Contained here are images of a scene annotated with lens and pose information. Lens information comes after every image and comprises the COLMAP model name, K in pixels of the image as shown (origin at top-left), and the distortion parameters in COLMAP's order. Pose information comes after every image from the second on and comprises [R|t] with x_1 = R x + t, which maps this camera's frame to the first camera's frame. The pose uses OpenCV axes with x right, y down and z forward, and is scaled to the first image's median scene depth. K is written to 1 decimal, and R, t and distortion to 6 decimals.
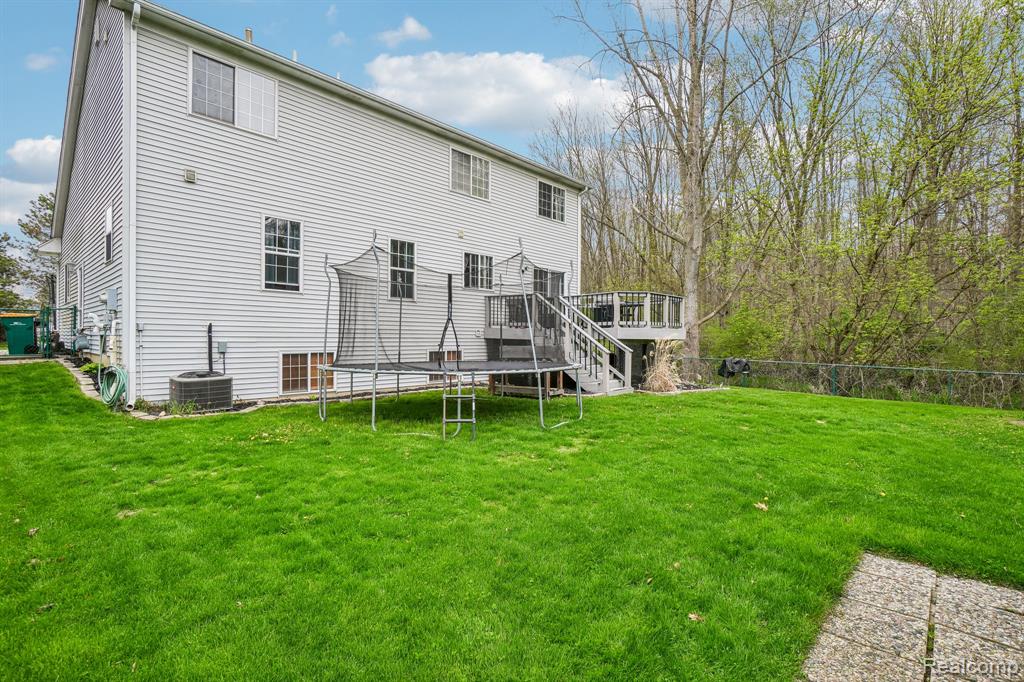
lens RADIAL K [[501.8, 0, 509.8], [0, 501.8, 339.3], [0, 0, 1]] dist [0.000858, 0.000077]
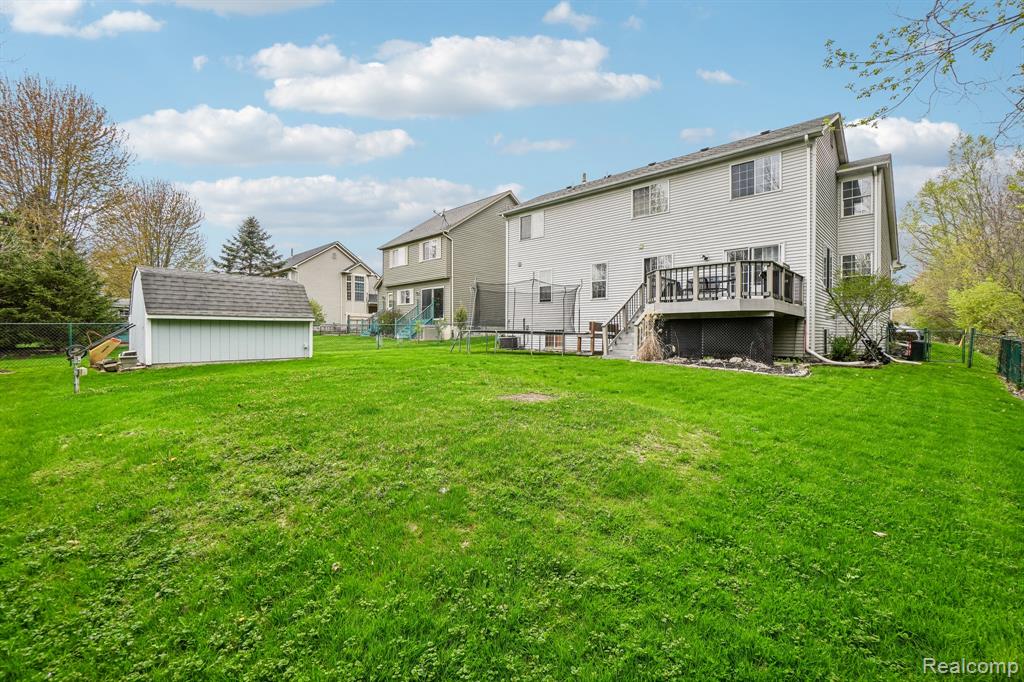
lens RADIAL K [[437.4, 0, 513.9], [0, 437.4, 338.6], [0, 0, 1]] dist [-0.005134, -0.000252]
pose [[-0.000059, -0.000636, -1.000000, 1.162592], [0.000376, 1.000000, -0.000636, 0.051343], [1.000000, -0.000376, -0.000058, 0.661917]]
